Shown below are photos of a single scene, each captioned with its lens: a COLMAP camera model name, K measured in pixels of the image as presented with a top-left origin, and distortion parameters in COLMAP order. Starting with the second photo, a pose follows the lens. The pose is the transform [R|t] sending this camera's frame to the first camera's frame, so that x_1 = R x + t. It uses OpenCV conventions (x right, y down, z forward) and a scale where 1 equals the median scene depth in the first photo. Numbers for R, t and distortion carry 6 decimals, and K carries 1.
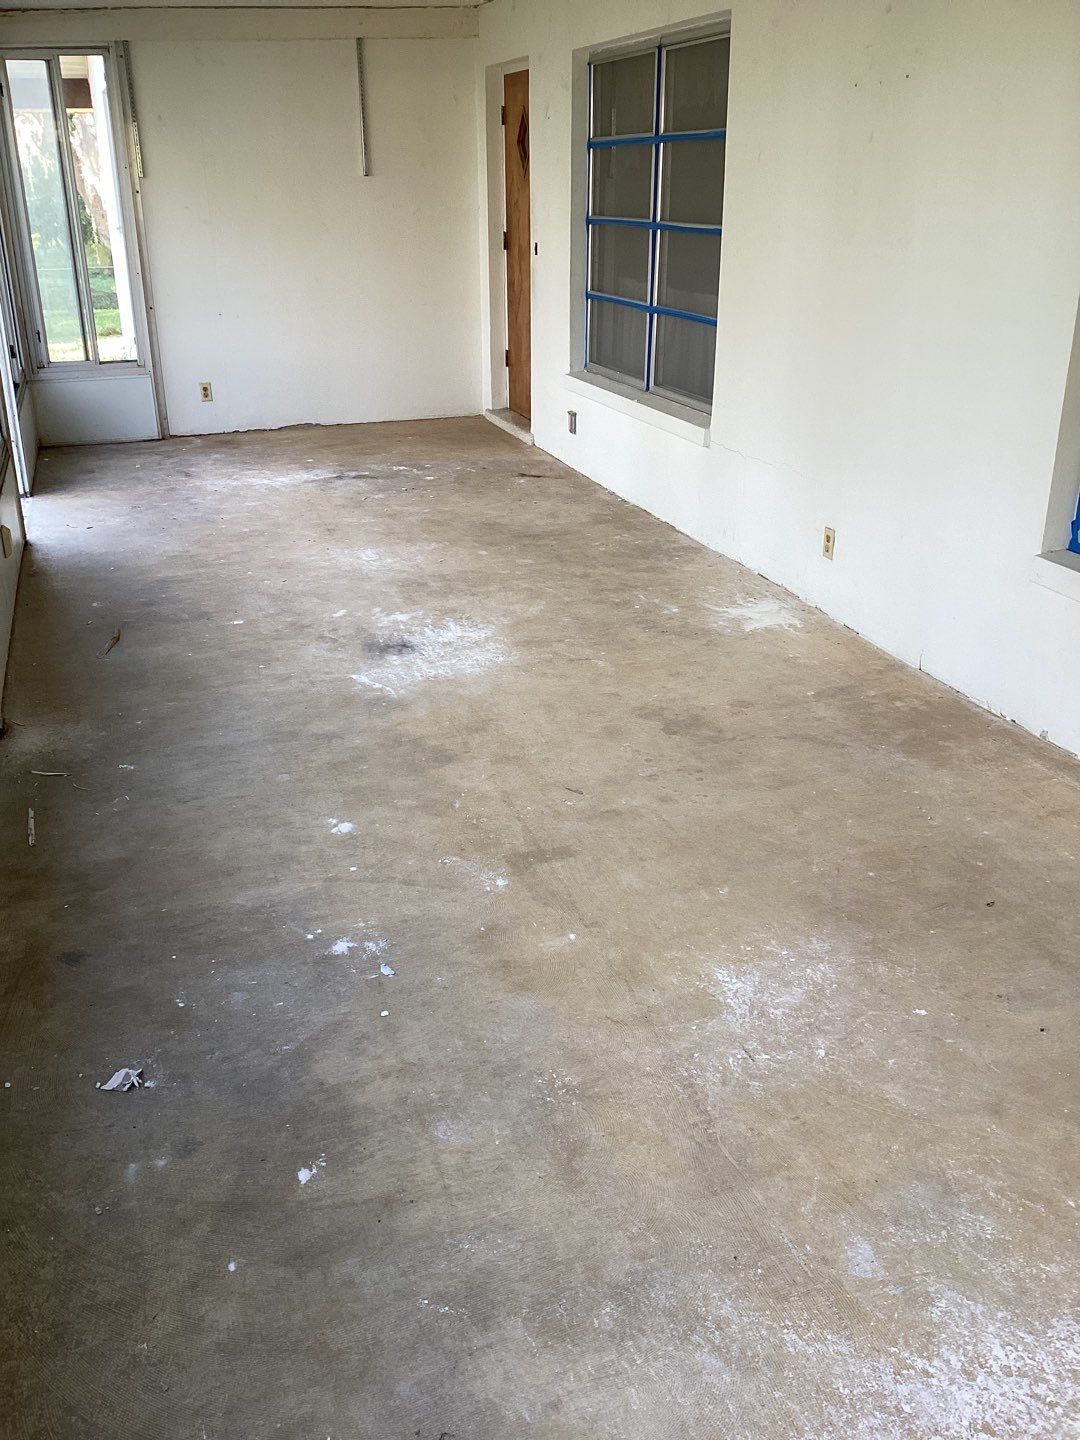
lens RADIAL K [[1301.7, 0, 533.0], [0, 1301.7, 715.4], [0, 0, 1]] dist [0.108349, -0.161012]
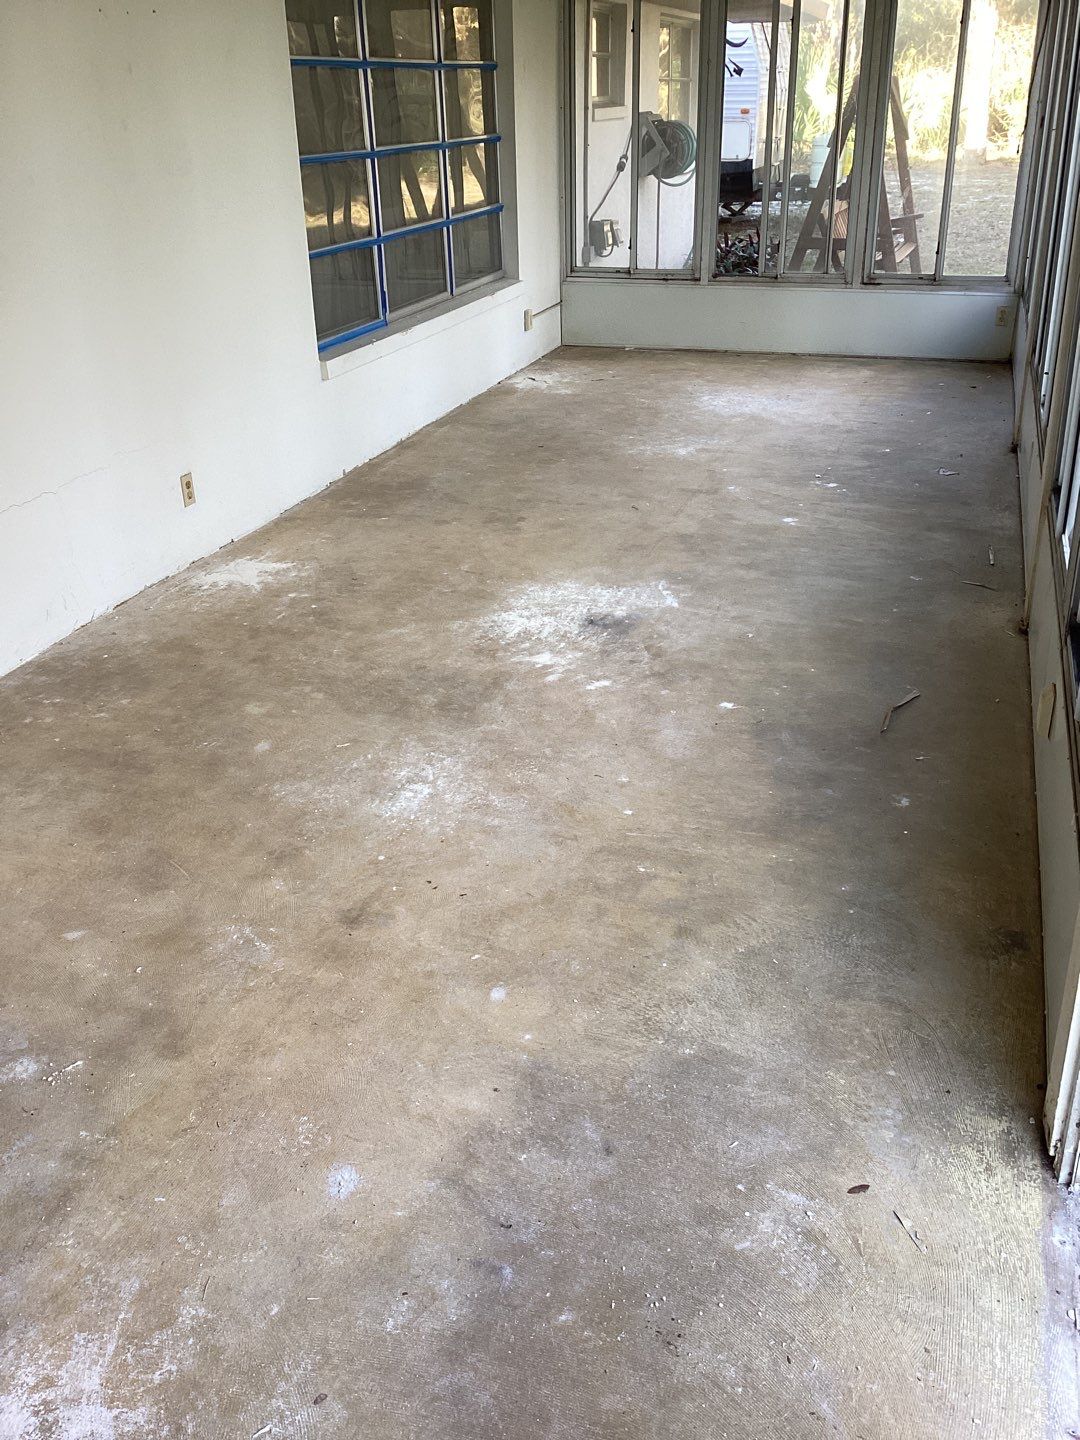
lens RADIAL K [[1301.7, 0, 533.0], [0, 1301.7, 715.4], [0, 0, 1]] dist [0.108349, -0.161012]
pose [[-0.811757, -0.223552, 0.539513, -0.574203], [0.251408, 0.700071, 0.668352, -0.630235], [-0.527109, 0.678178, -0.512085, 1.541826]]
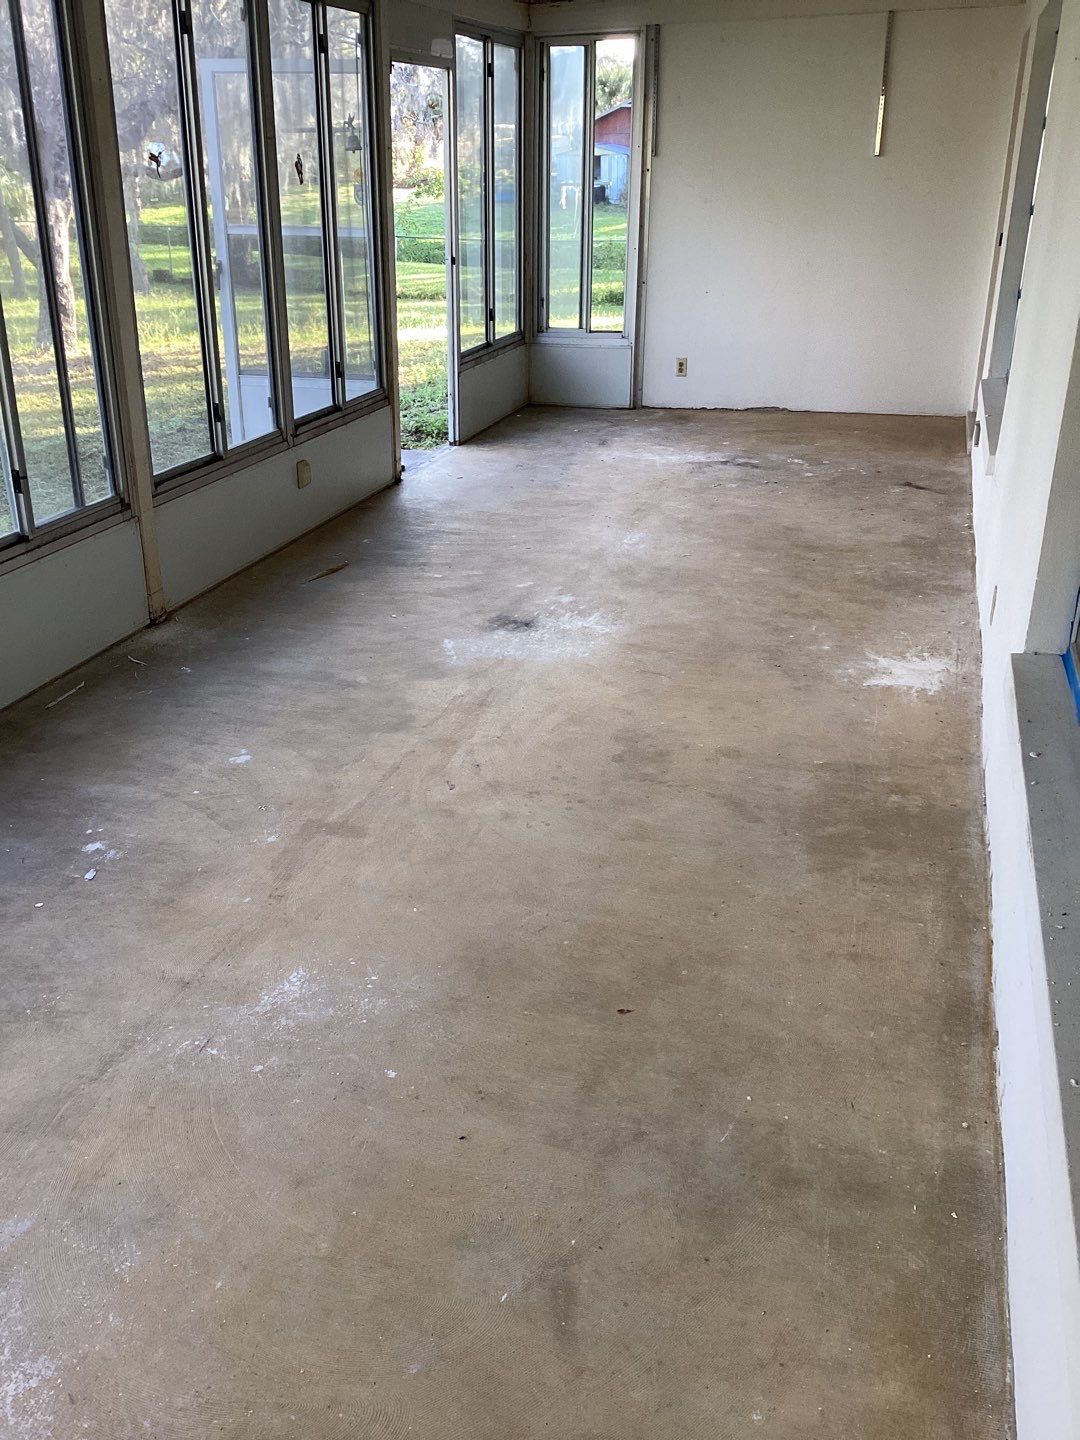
lens RADIAL K [[1301.7, 0, 533.0], [0, 1301.7, 715.4], [0, 0, 1]] dist [0.108349, -0.161012]
pose [[0.825081, 0.231998, -0.515188, 0.450731], [-0.222531, 0.971545, 0.081117, -0.068437], [0.519347, 0.047717, 0.853230, 0.136012]]
